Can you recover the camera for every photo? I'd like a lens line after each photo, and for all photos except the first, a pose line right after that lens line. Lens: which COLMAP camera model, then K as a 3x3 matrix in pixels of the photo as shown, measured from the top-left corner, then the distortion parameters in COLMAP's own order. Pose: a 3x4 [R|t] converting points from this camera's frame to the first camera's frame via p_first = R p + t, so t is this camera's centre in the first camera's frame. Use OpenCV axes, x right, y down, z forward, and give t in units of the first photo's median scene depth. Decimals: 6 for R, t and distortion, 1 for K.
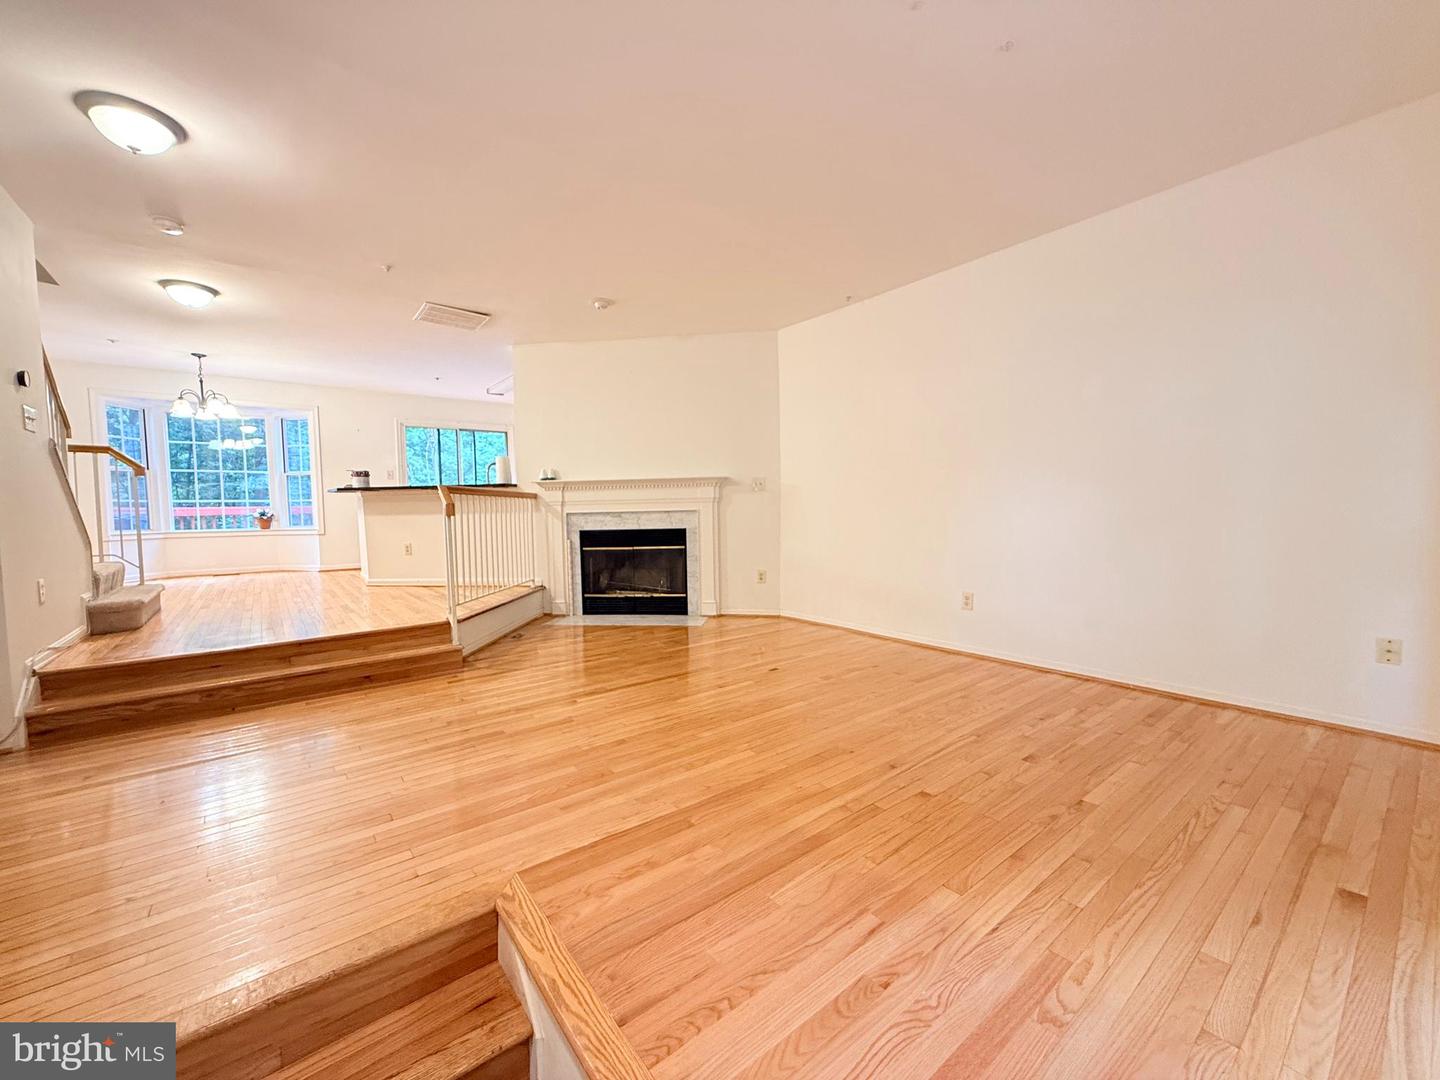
lens RADIAL K [[574.5, 0, 720.8], [0, 574.5, 541.4], [0, 0, 1]] dist [-0.000738, 0.000344]
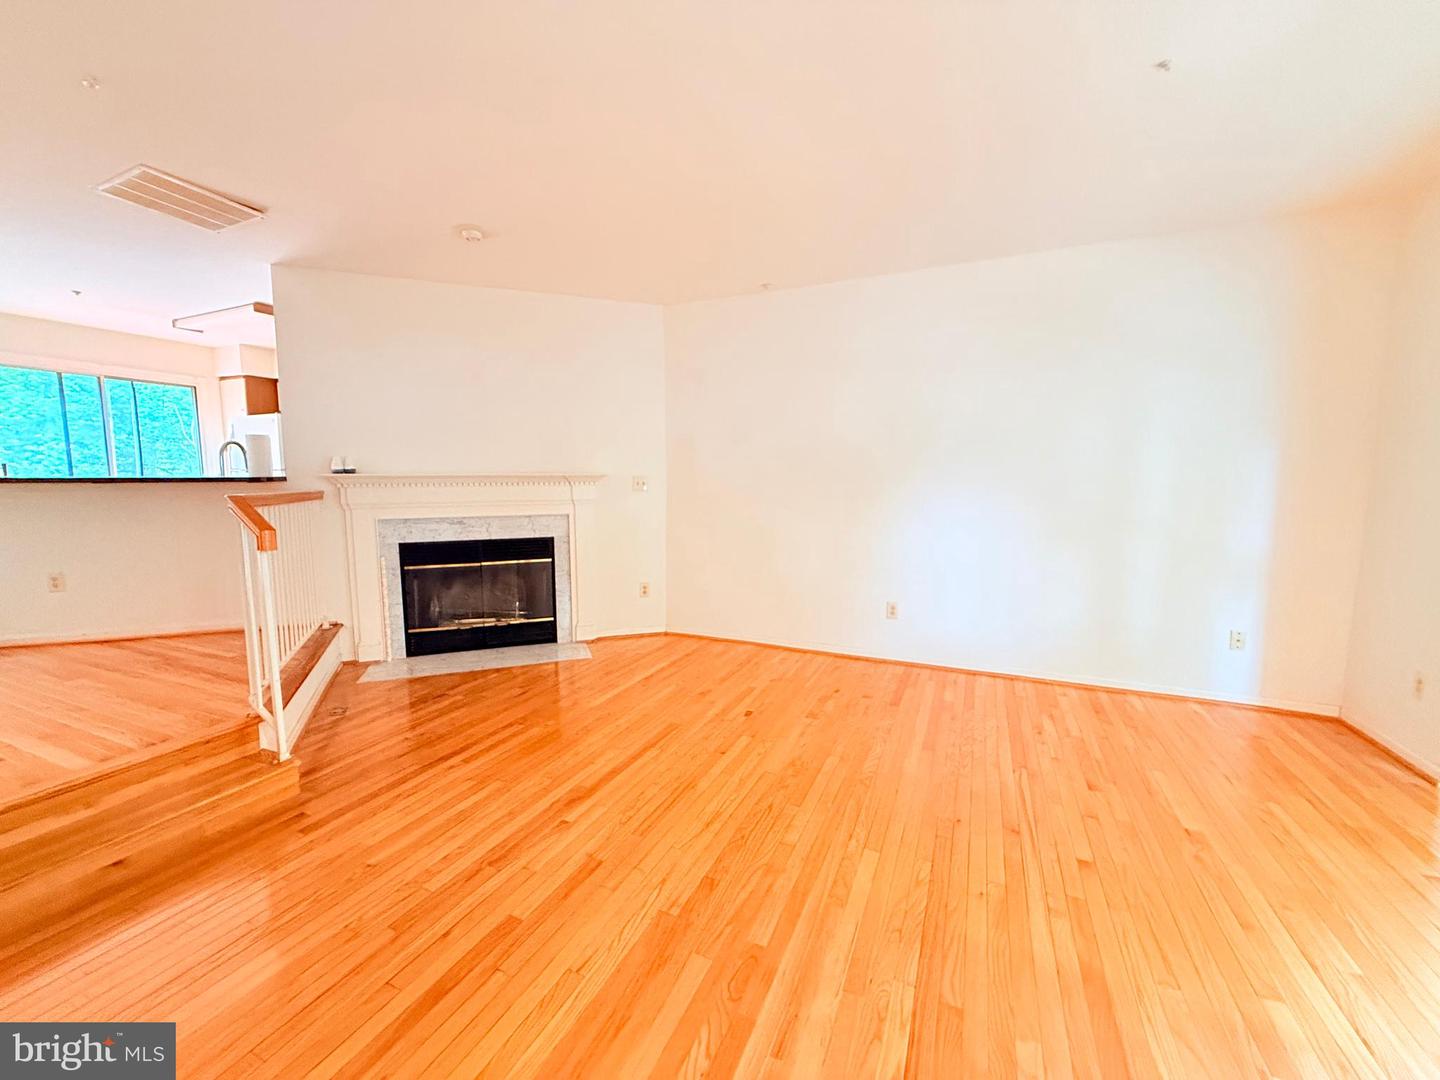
lens RADIAL K [[574.5, 0, 721.2], [0, 574.5, 539.6], [0, 0, 1]] dist [-0.000738, 0.000344]
pose [[0.886362, -0.031827, 0.461898, -0.256094], [0.012103, 0.998886, 0.045602, -0.060060], [-0.462835, -0.034830, 0.885760, 0.200329]]
